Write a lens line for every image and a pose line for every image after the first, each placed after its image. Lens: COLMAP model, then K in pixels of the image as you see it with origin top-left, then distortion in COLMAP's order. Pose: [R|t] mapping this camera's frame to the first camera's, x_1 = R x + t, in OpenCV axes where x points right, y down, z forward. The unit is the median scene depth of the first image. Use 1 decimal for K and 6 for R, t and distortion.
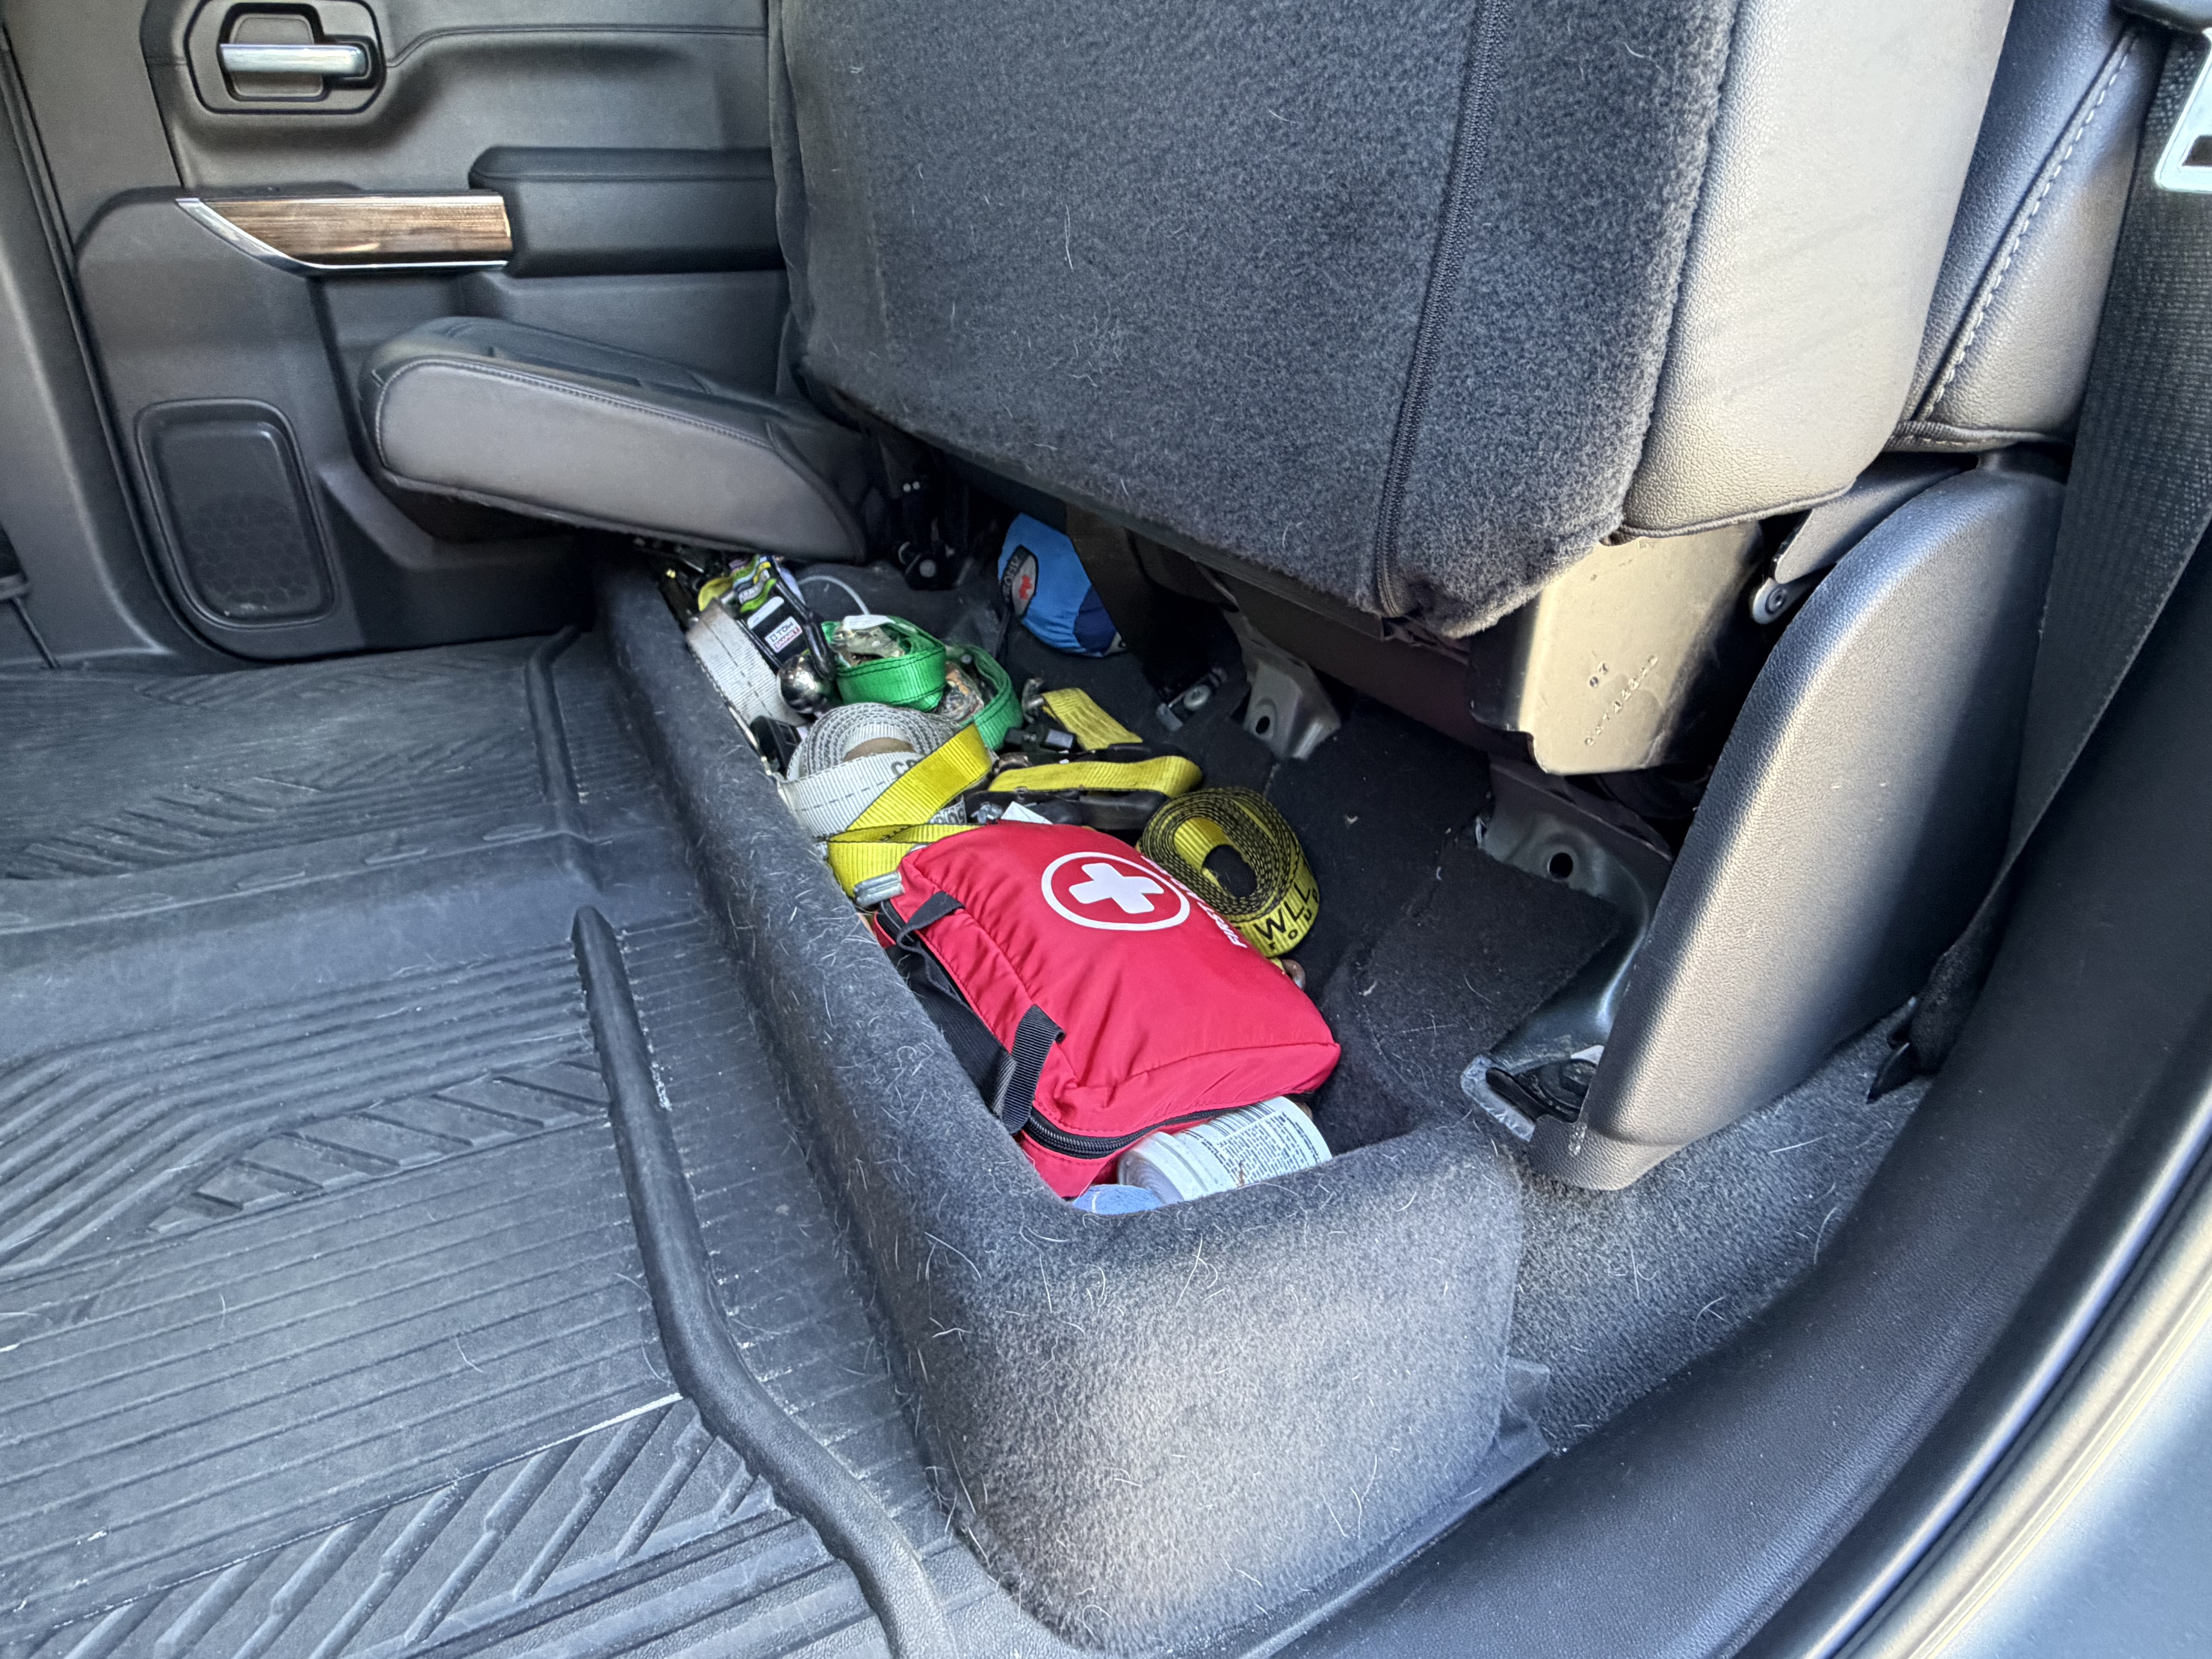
lens RADIAL K [[1255.1, 0, 1090.5], [0, 1255.1, 823.8], [0, 0, 1]] dist [-0.002120, 0.000816]
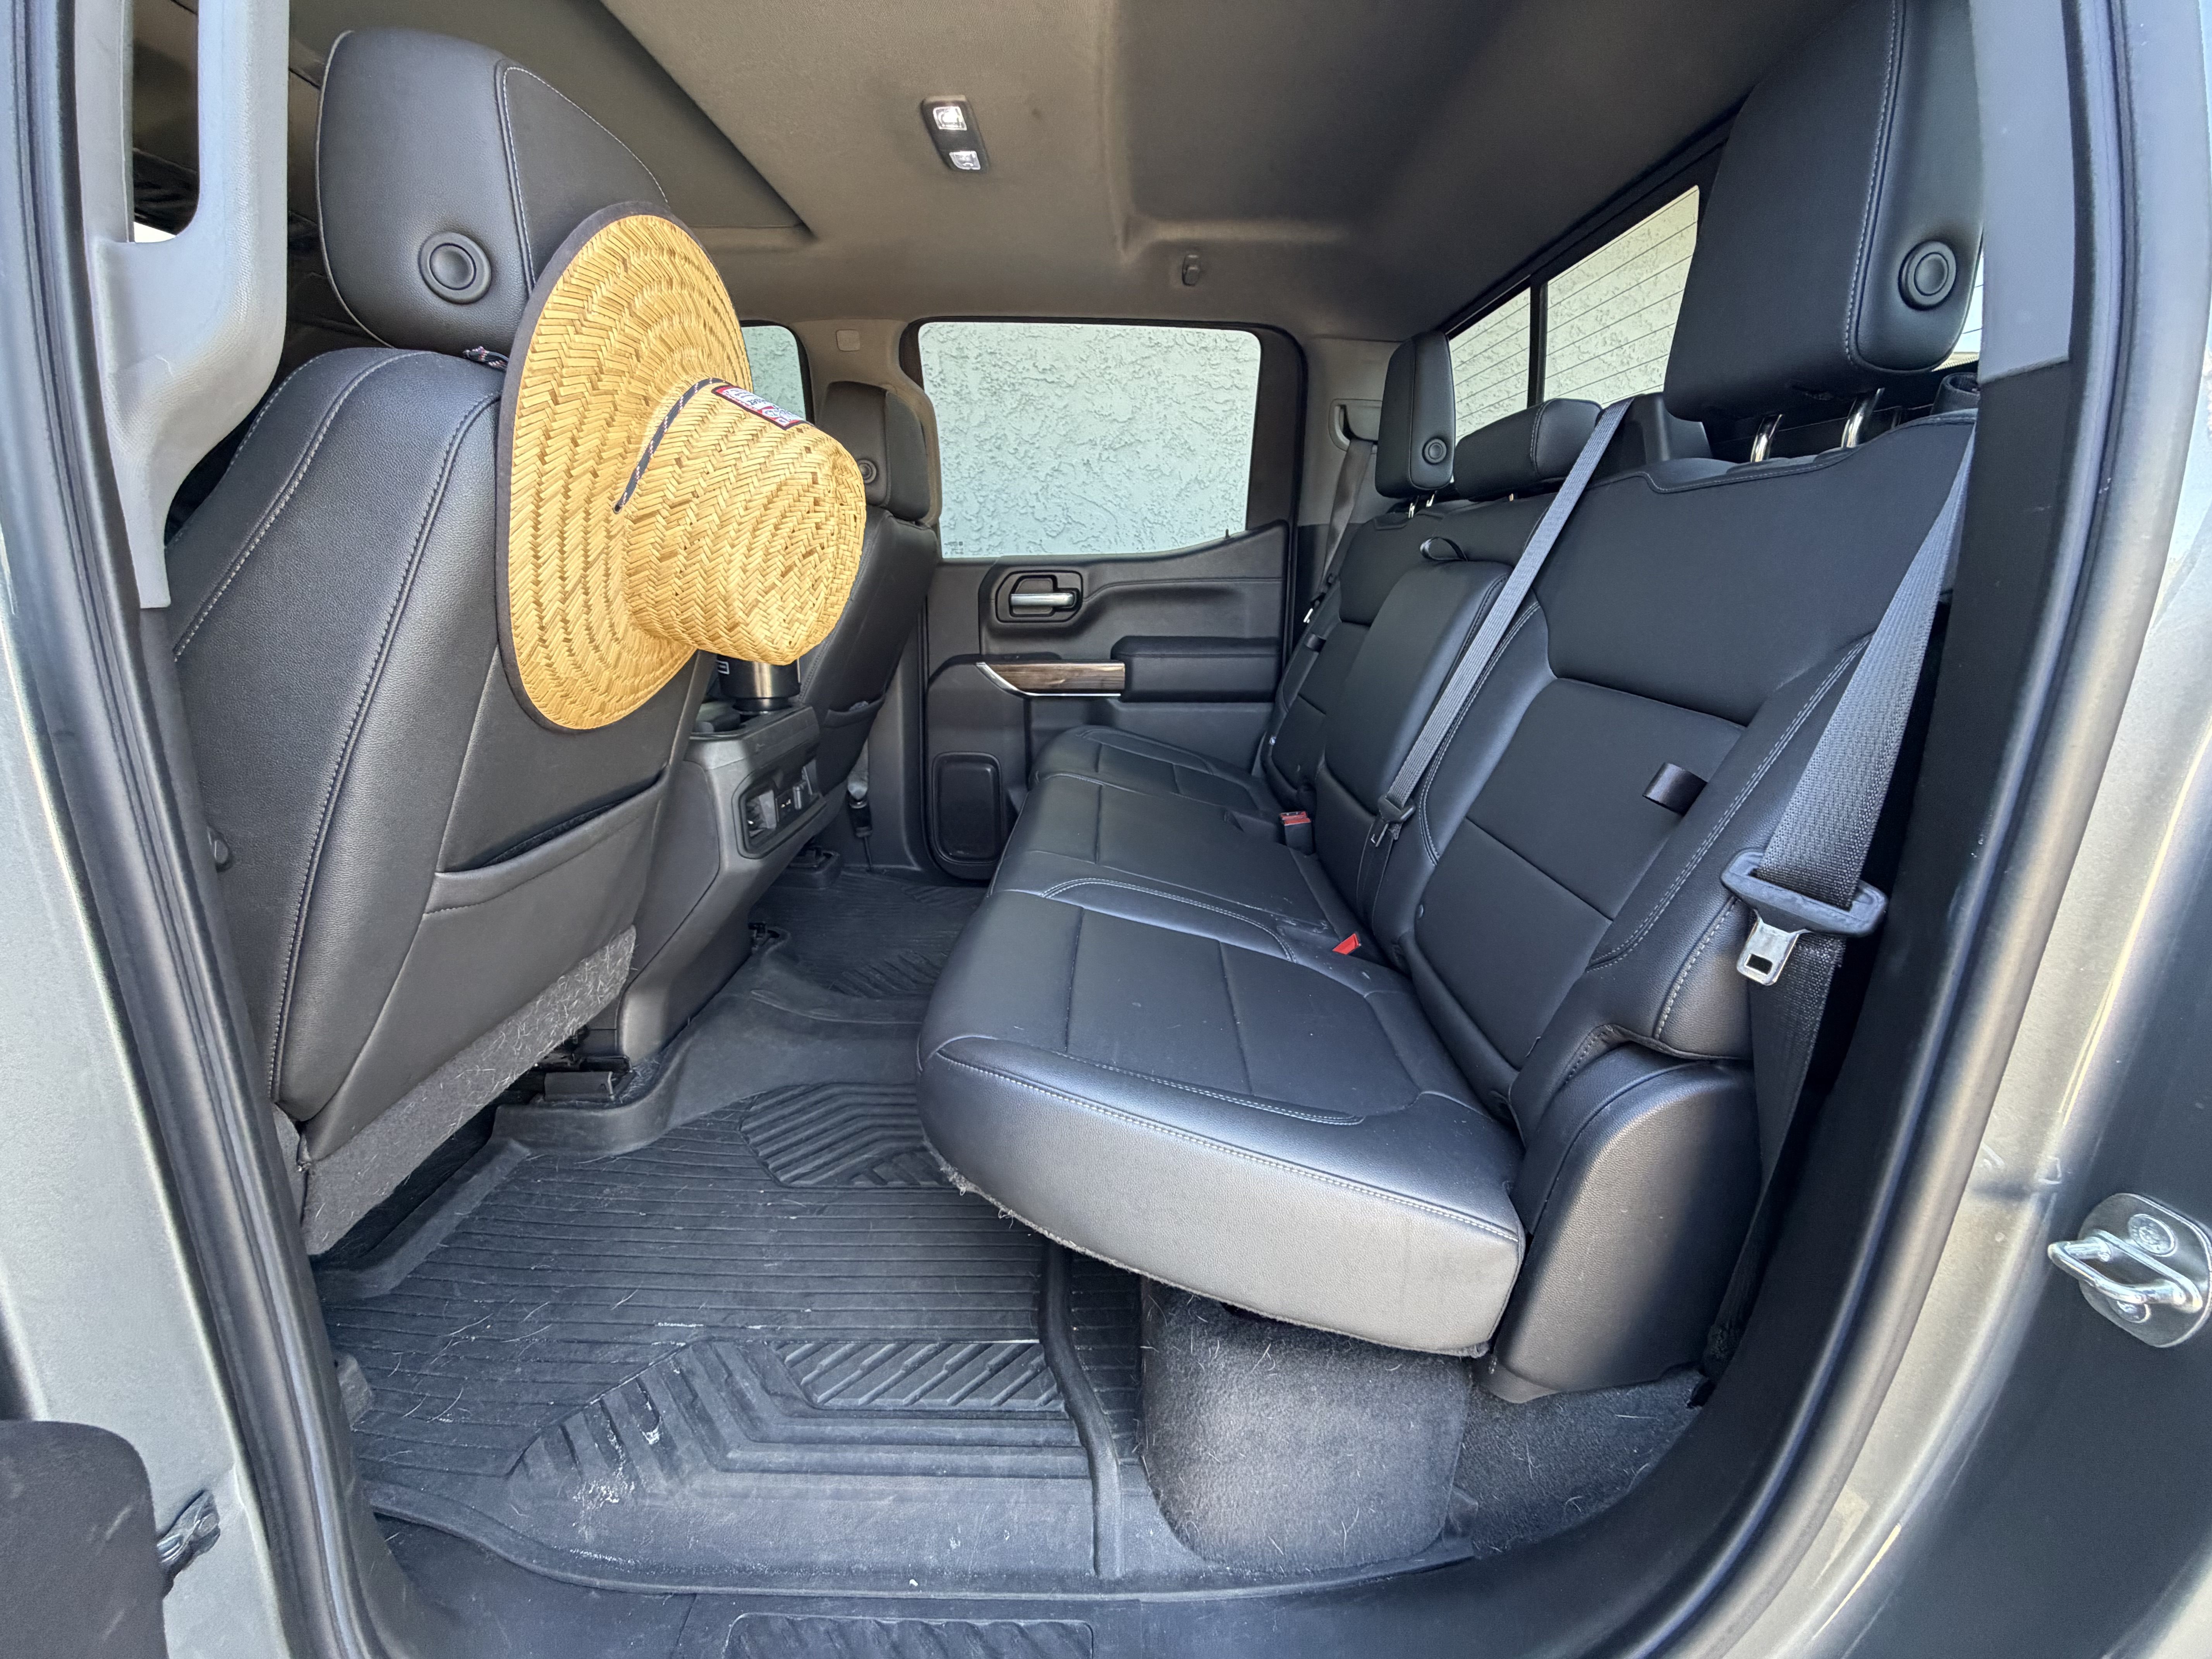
lens RADIAL K [[899.2, 0, 1108.8], [0, 899.2, 849.2], [0, 0, 1]] dist [-0.001217, -0.000014]
pose [[0.901697, 0.137205, -0.410020, 0.277775], [-0.206852, 0.969639, -0.130430, -0.162127], [0.379676, 0.202422, 0.902702, -0.462828]]
